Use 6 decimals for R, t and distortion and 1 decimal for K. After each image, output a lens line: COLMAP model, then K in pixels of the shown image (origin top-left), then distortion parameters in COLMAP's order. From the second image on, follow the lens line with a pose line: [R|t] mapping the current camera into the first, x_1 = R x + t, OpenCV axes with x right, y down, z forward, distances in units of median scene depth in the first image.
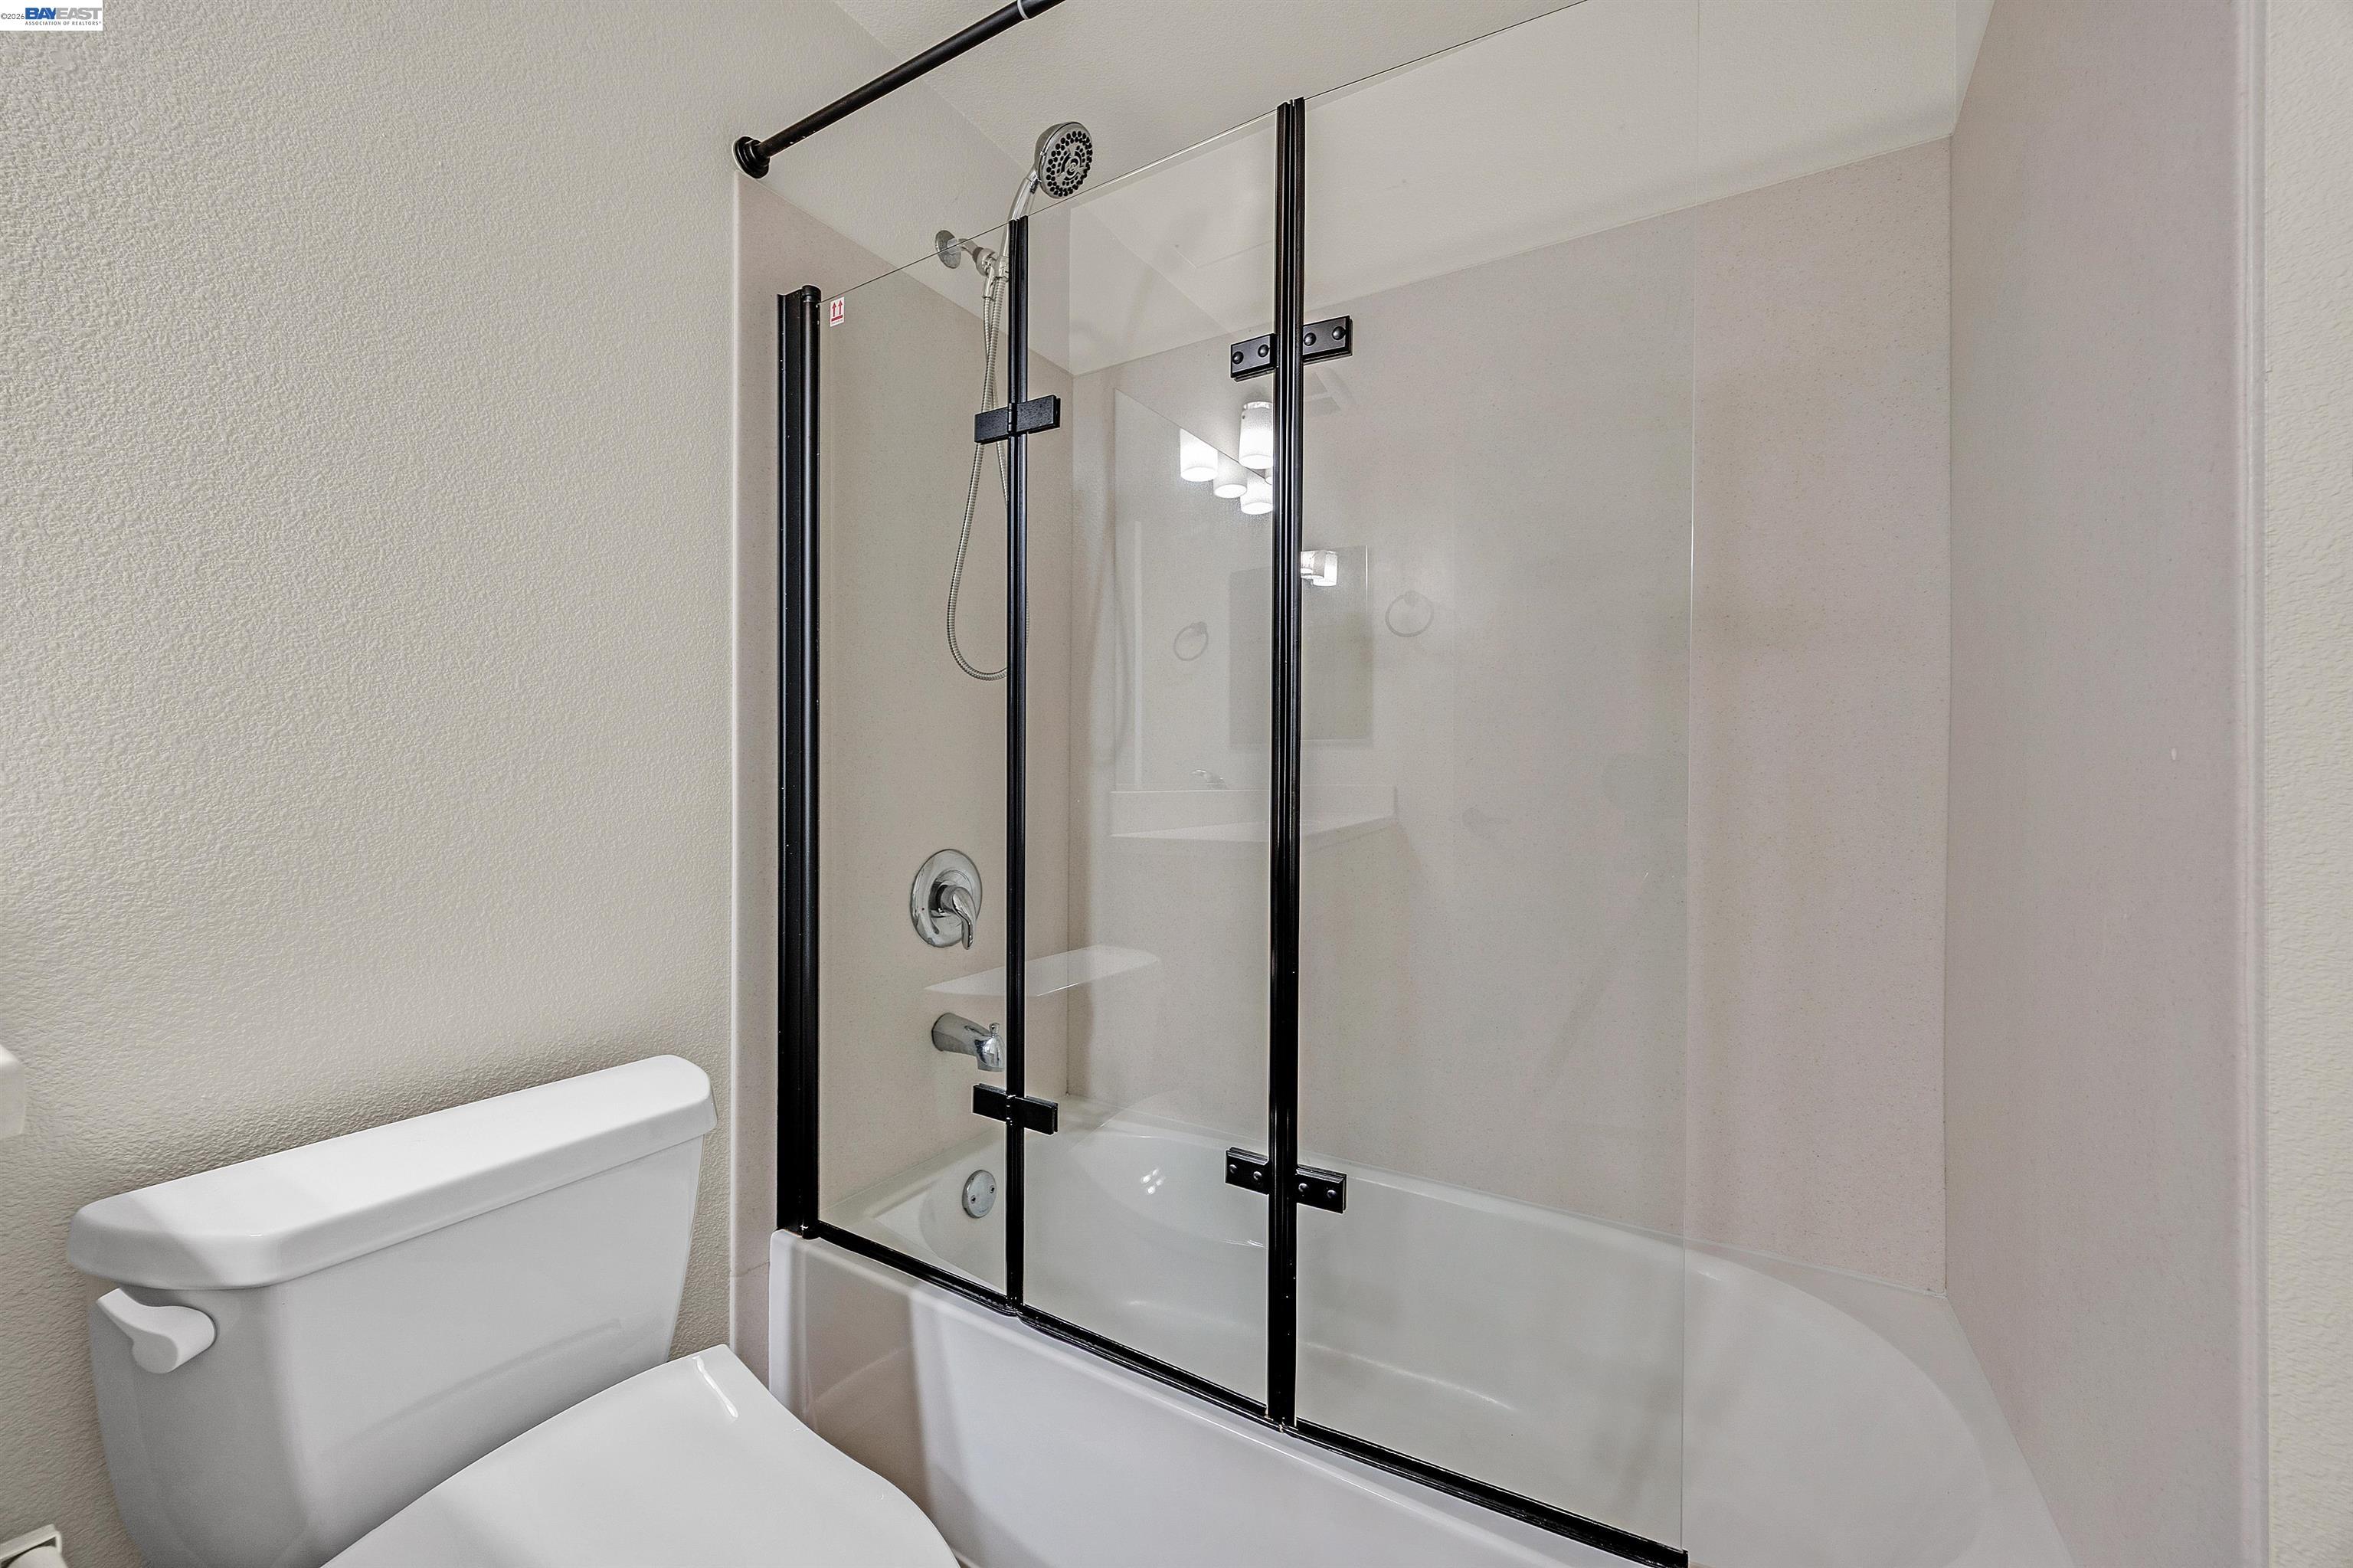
lens RADIAL K [[897.7, 0, 1179.2], [0, 897.7, 781.5], [0, 0, 1]] dist [-0.001048, -0.000312]
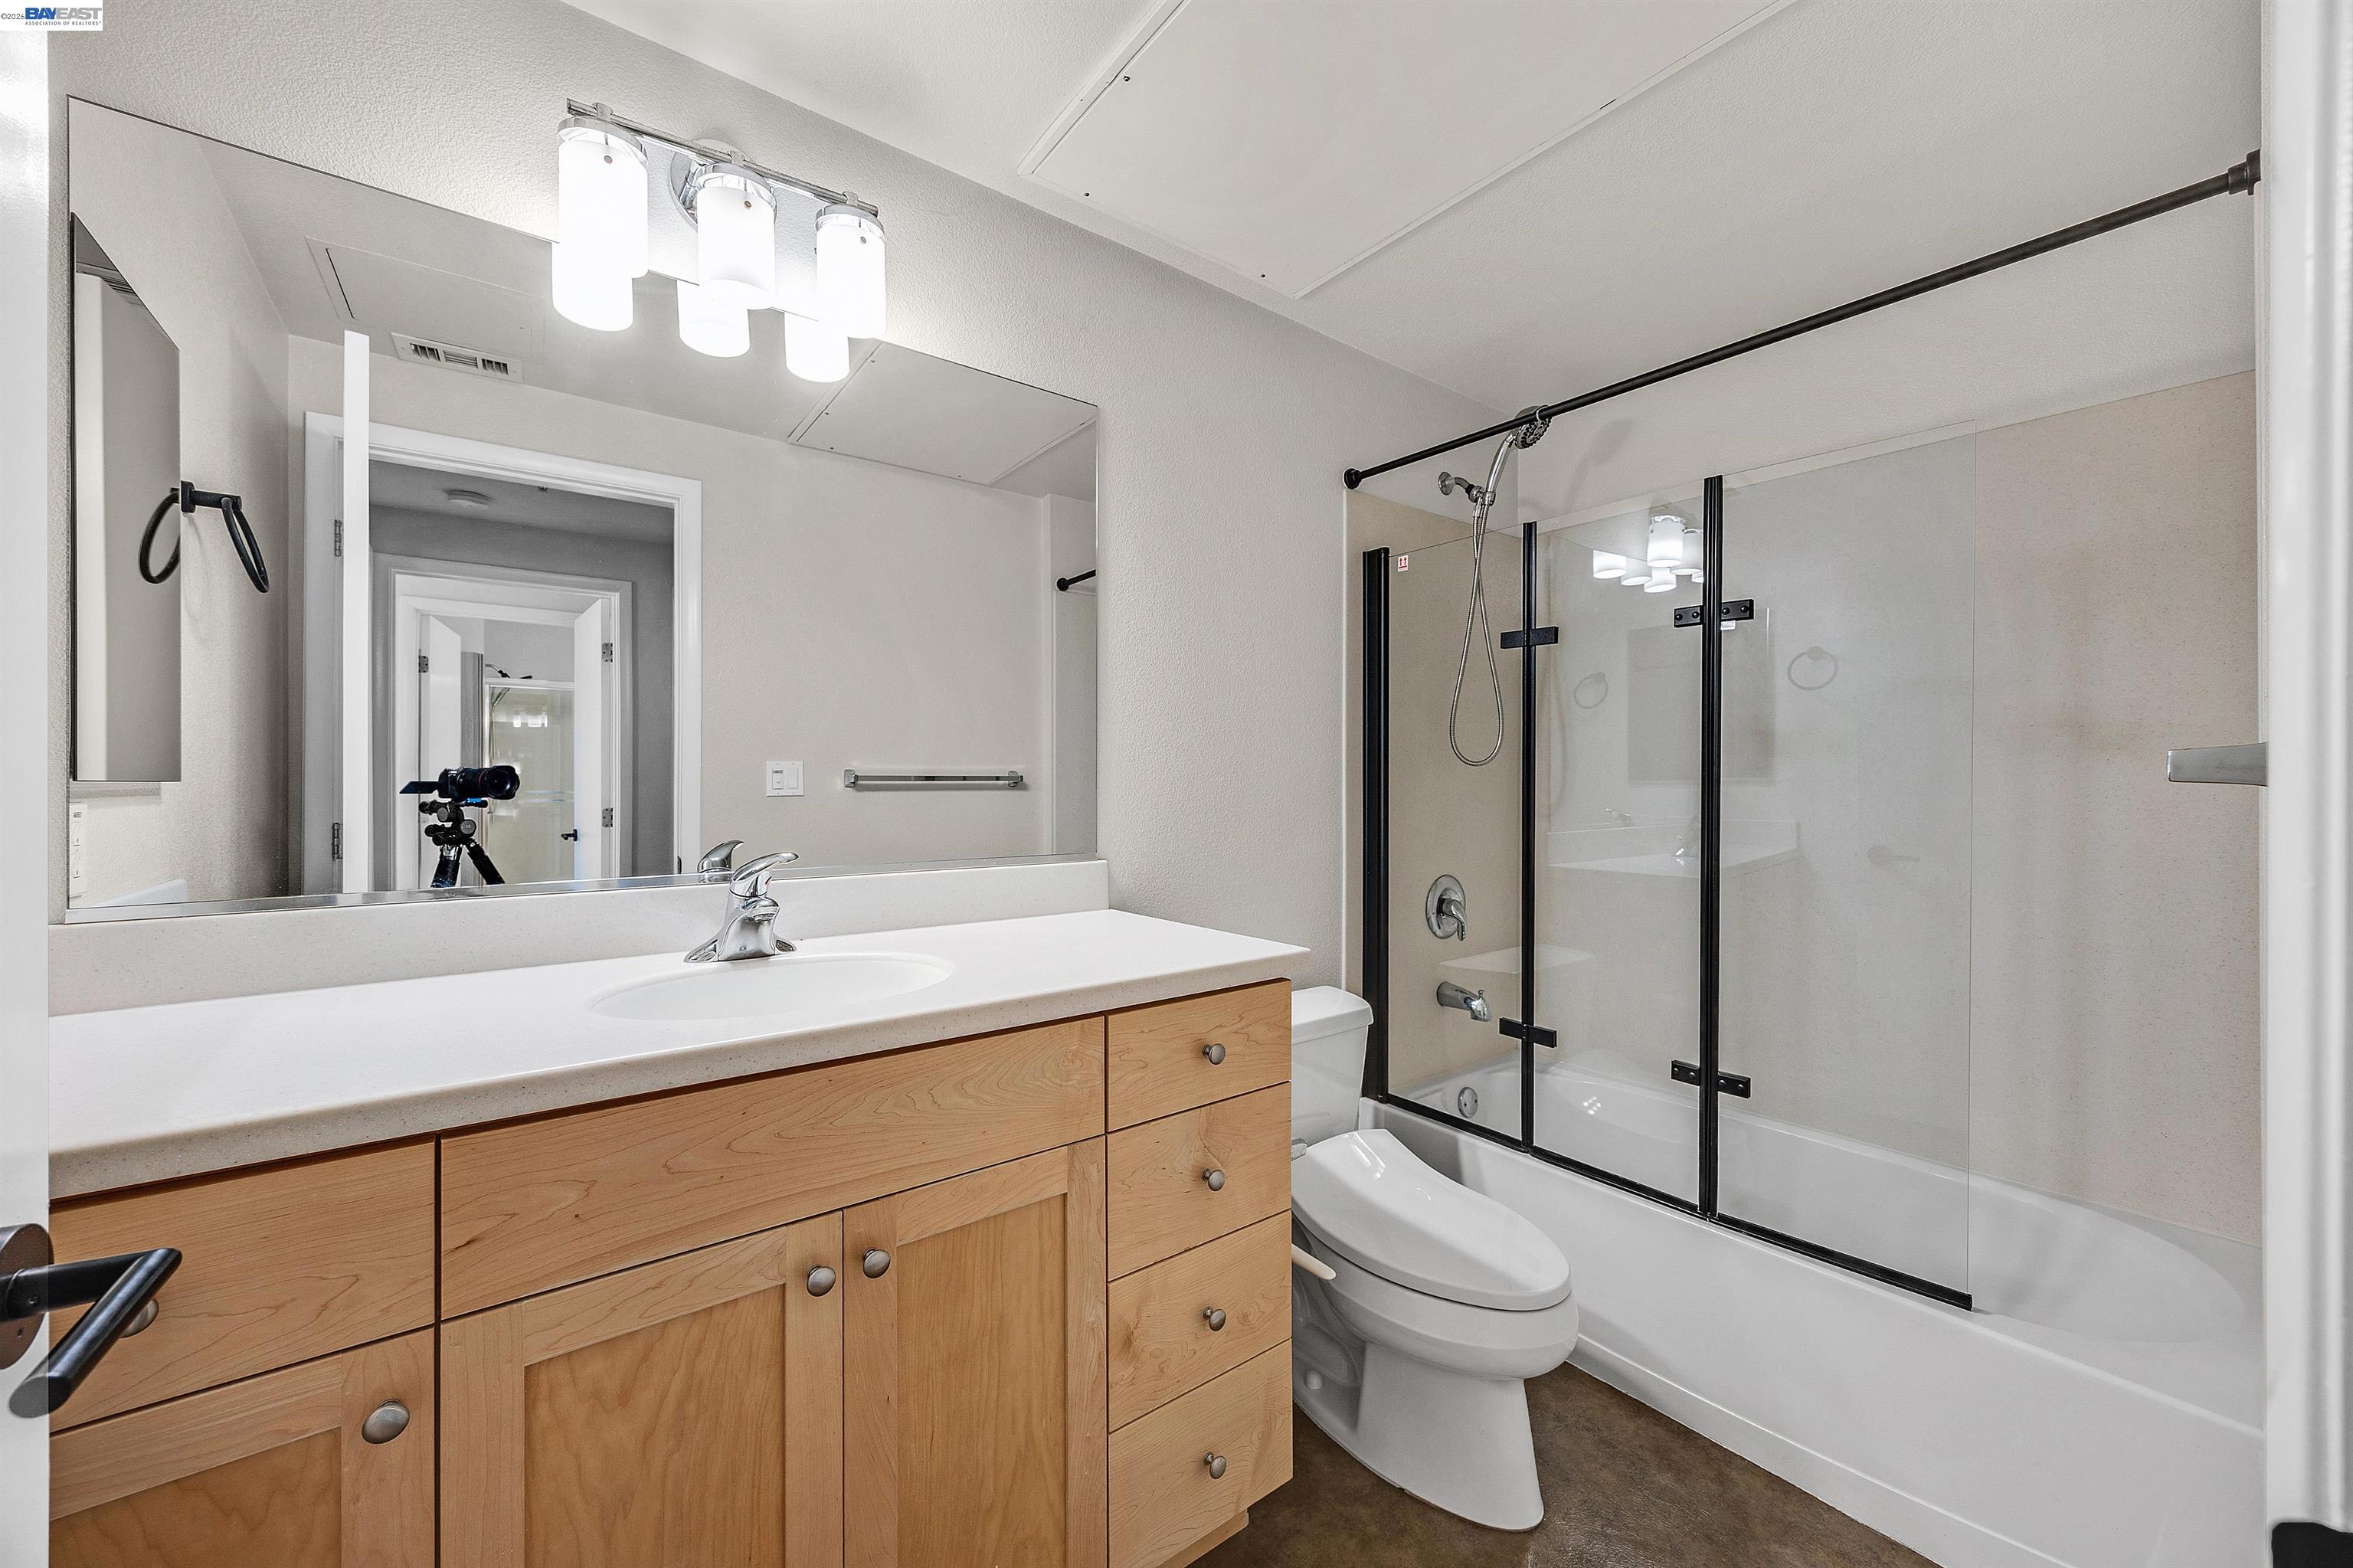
lens RADIAL K [[897.7, 0, 1176.4], [0, 897.7, 785.1], [0, 0, 1]] dist [-0.001048, -0.000312]
pose [[0.928402, -0.002131, -0.371571, -0.144719], [0.003084, 0.999993, 0.001971, -0.102798], [0.371564, -0.002976, 0.928403, -0.744998]]
